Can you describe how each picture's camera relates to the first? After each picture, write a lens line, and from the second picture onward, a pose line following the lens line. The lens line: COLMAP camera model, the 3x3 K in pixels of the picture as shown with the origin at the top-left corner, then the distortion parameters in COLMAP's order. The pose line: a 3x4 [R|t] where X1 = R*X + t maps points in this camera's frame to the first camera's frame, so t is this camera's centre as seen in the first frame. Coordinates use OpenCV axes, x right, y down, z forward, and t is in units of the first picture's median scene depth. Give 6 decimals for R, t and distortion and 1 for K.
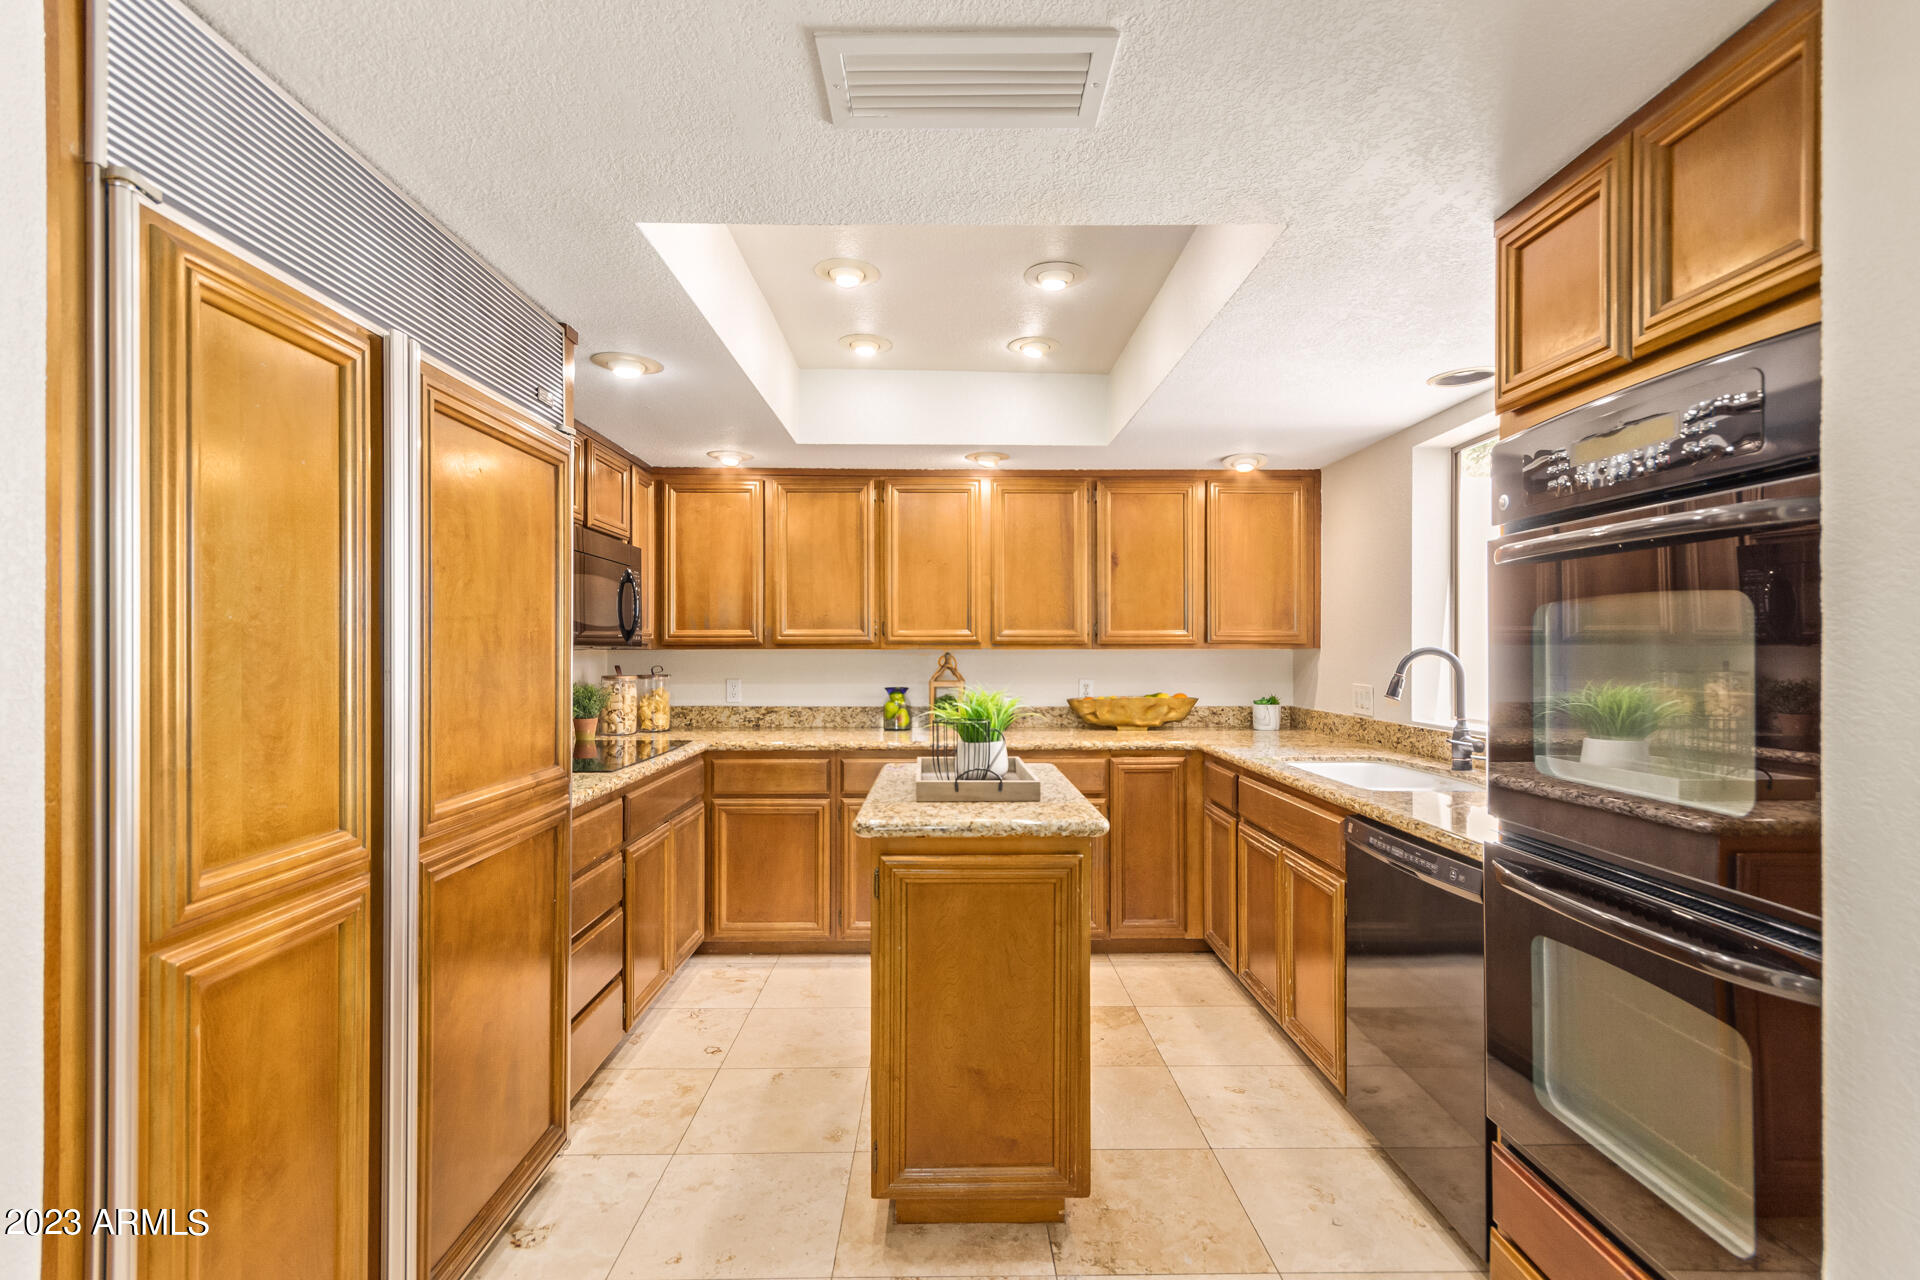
lens RADIAL K [[896.0, 0, 963.9], [0, 896.0, 636.9], [0, 0, 1]] dist [0.005222, 0.000176]
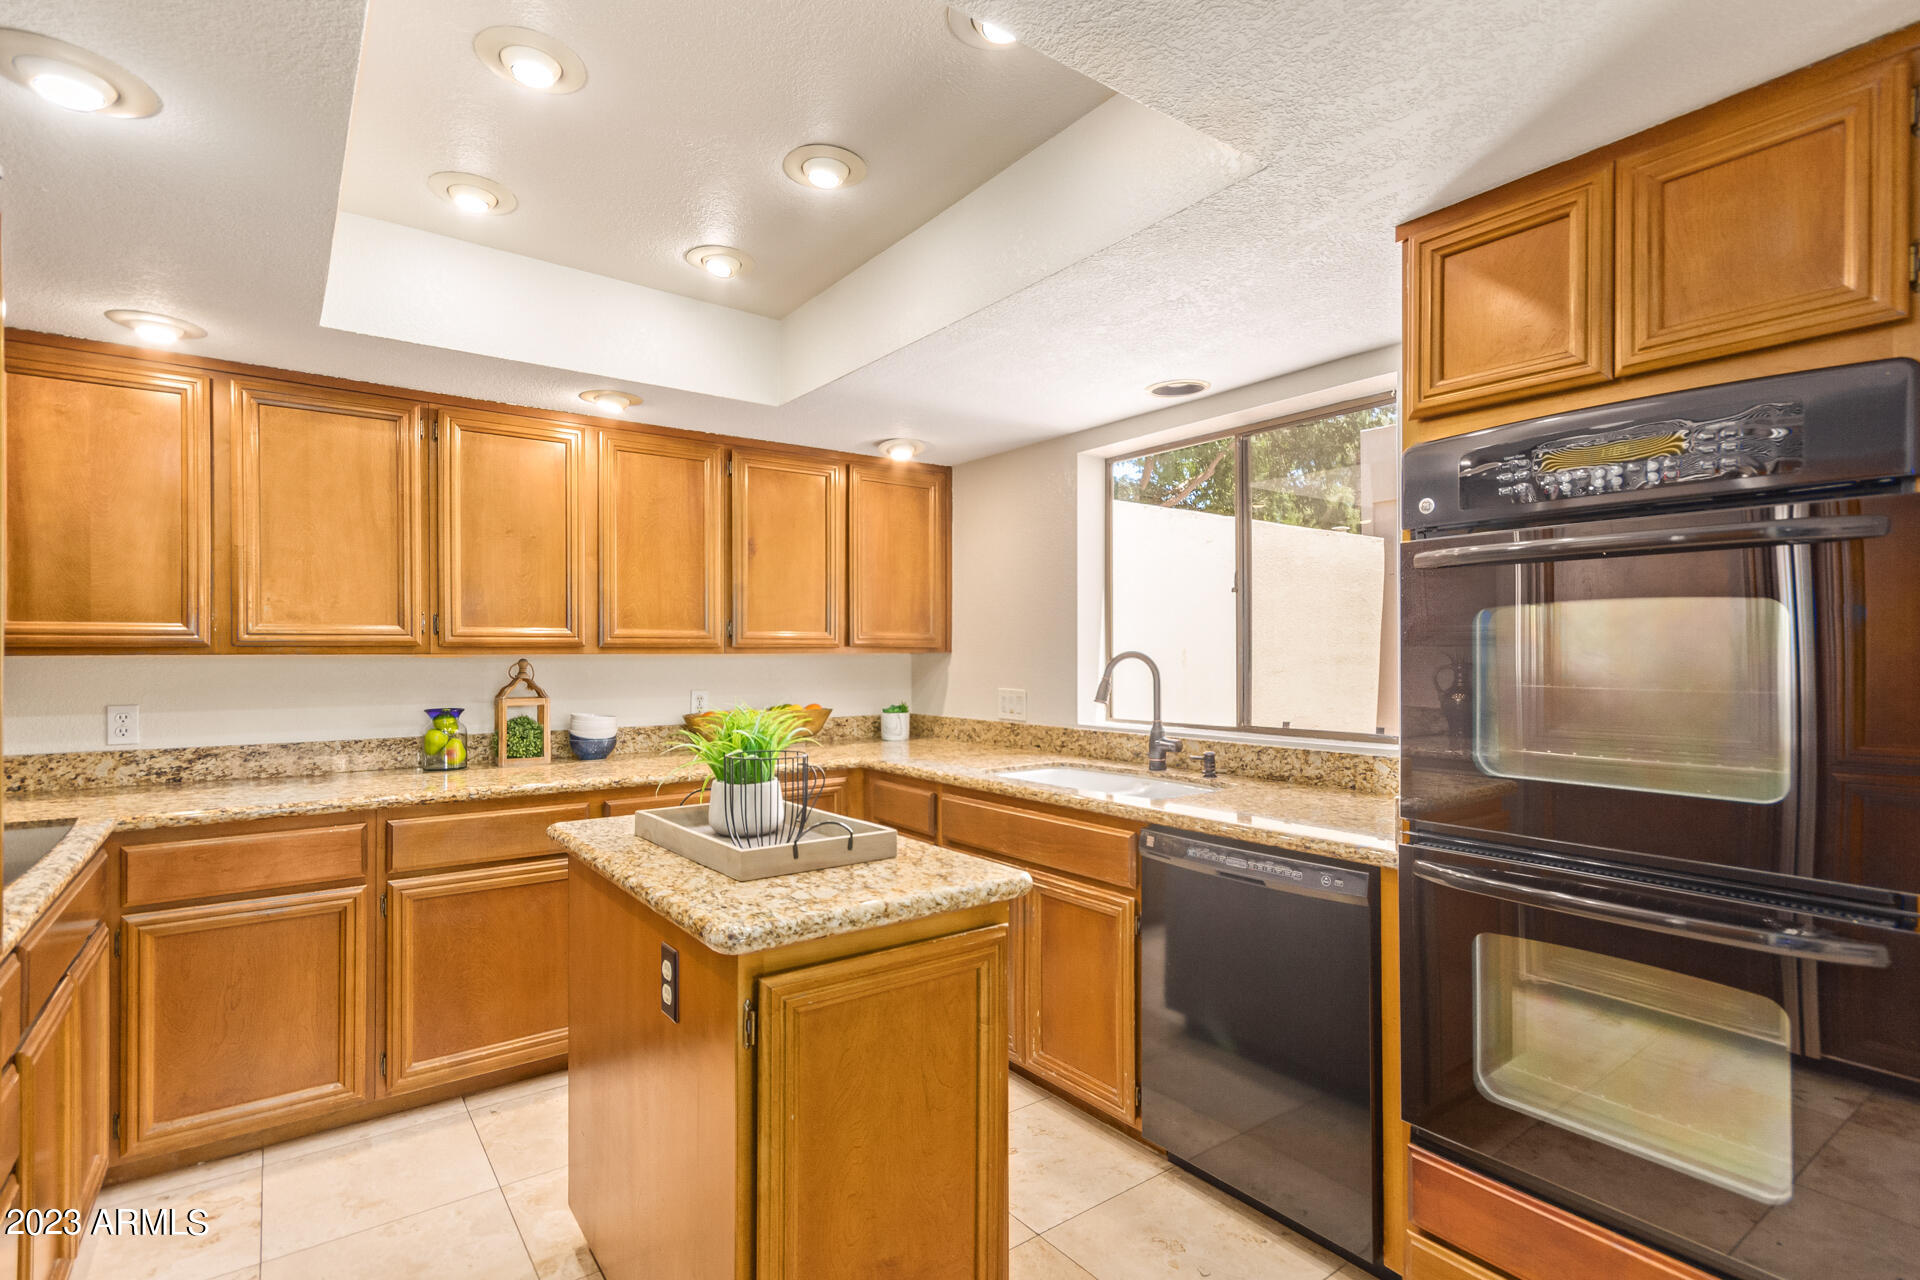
lens RADIAL K [[926.4, 0, 960.0], [0, 926.4, 640.0], [0, 0, 1]] dist [0.007885, 0.001239]
pose [[0.816325, 0.006441, 0.577557, -0.178155], [-0.005681, 0.999979, -0.003122, 0.002715], [-0.577565, -0.000733, 0.816344, 0.189562]]
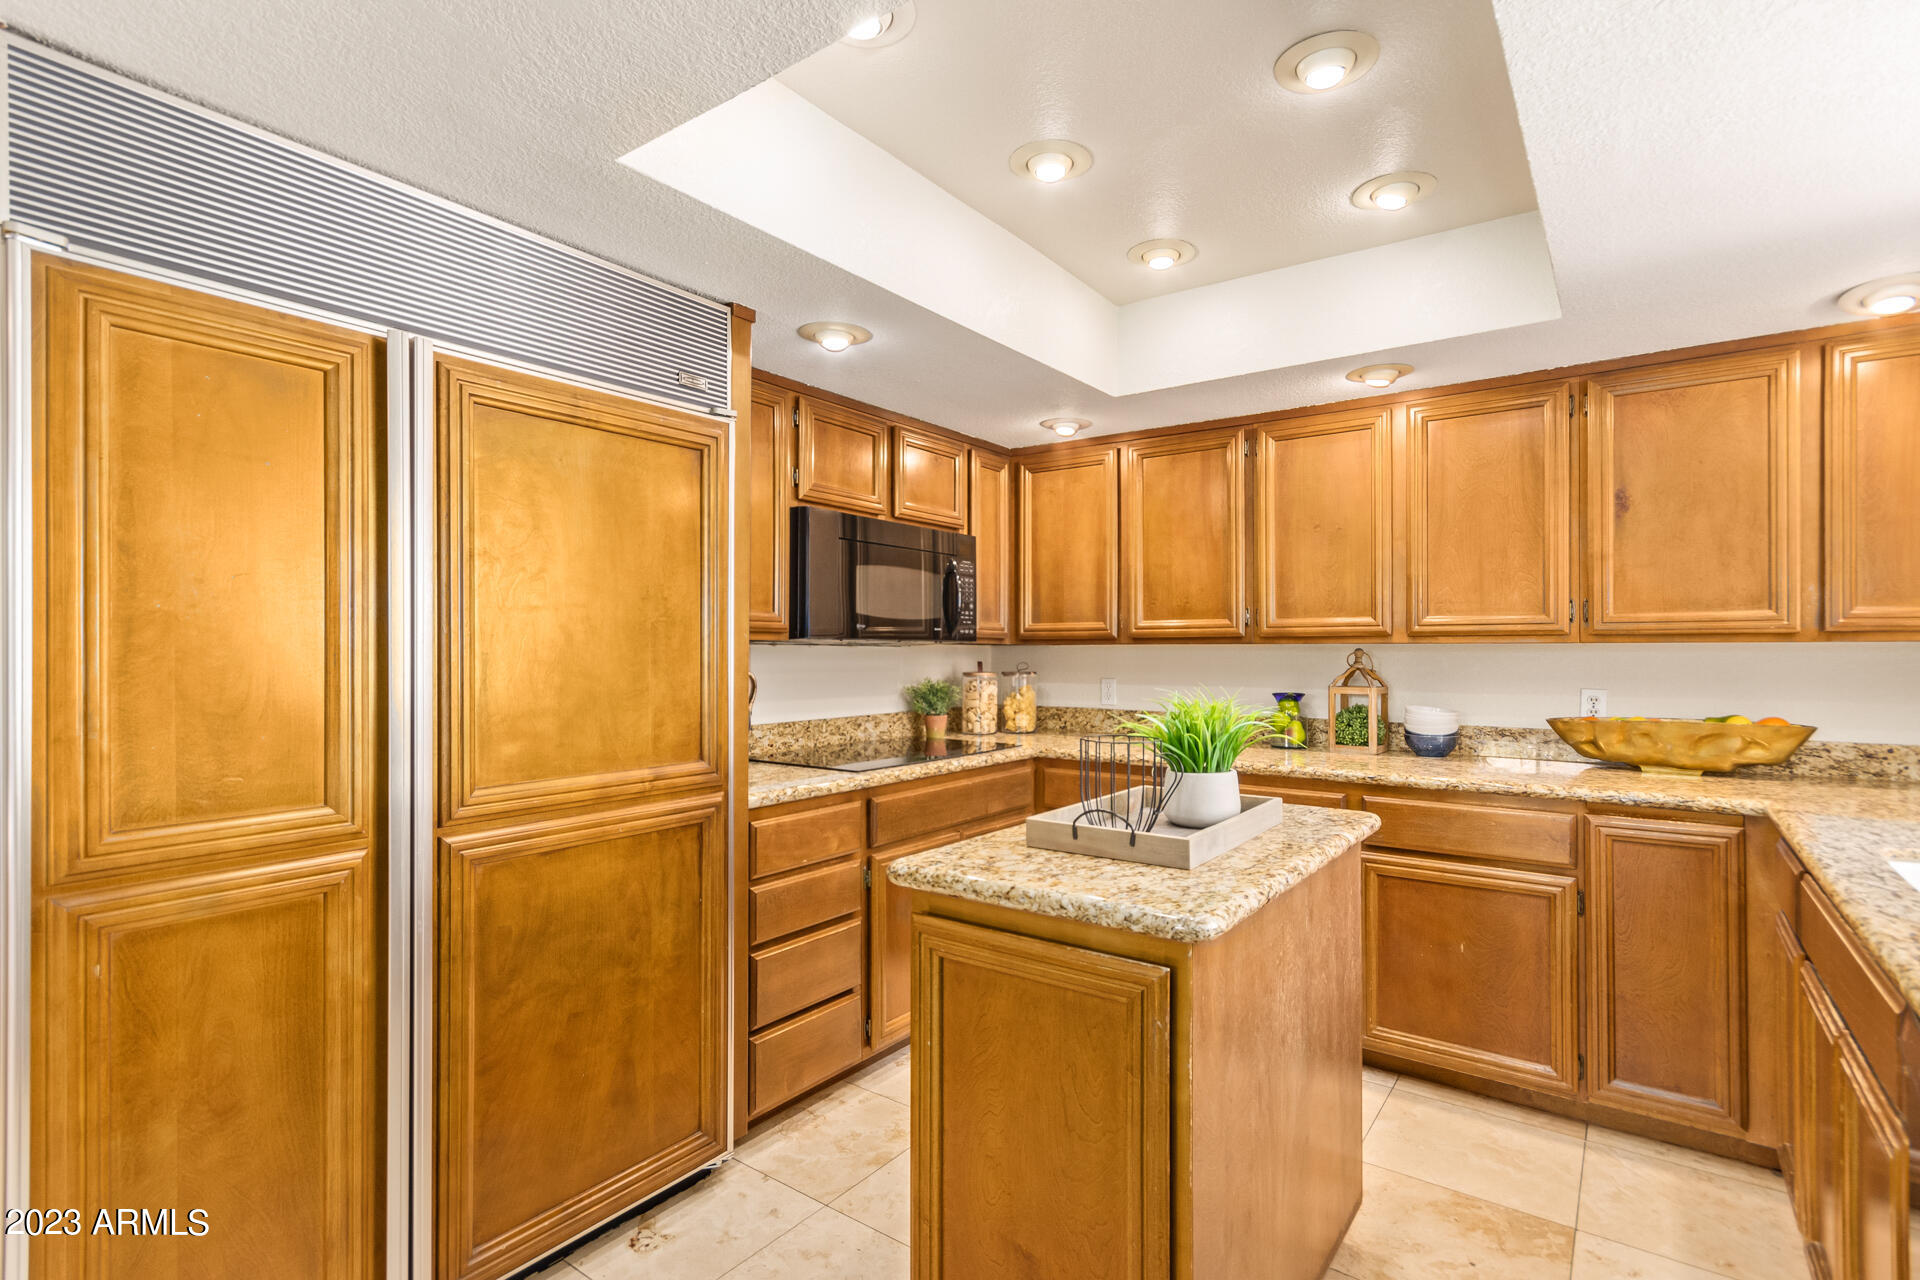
lens RADIAL K [[926.4, 0, 960.0], [0, 926.4, 640.0], [0, 0, 1]] dist [0.007885, 0.001239]
pose [[0.793456, -0.005838, -0.608599, 0.203072], [0.007667, 0.999971, 0.000403, 0.008363], [0.608579, -0.004985, 0.793478, 0.204014]]
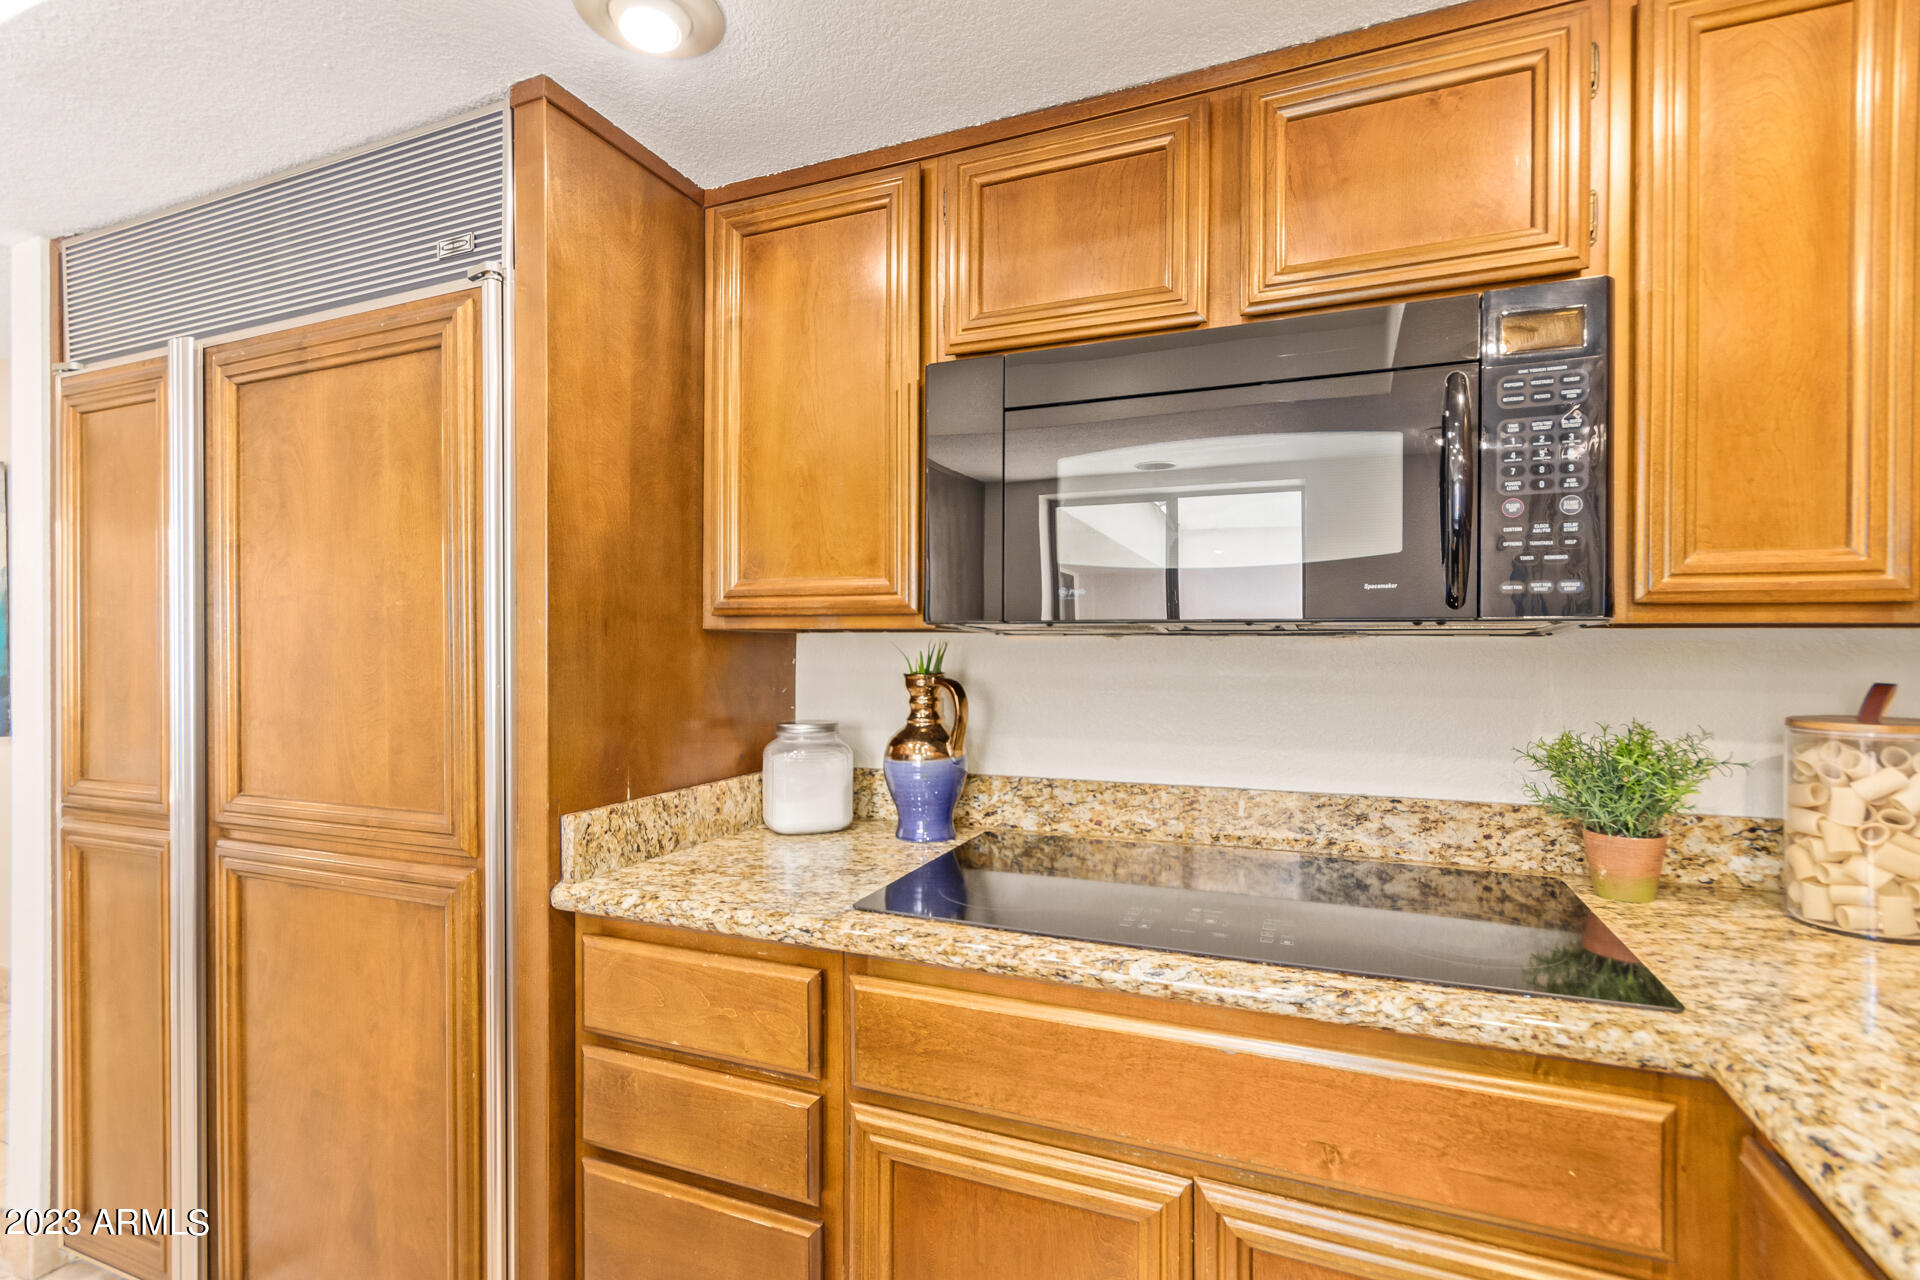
lens RADIAL K [[896.0, 0, 963.9], [0, 896.0, 636.9], [0, 0, 1]] dist [0.005222, 0.000176]
pose [[-0.405128, -0.001148, -0.914259, -0.009678], [0.014667, 0.999862, -0.007754, 0.014906], [0.914142, -0.016551, -0.405055, 0.865307]]
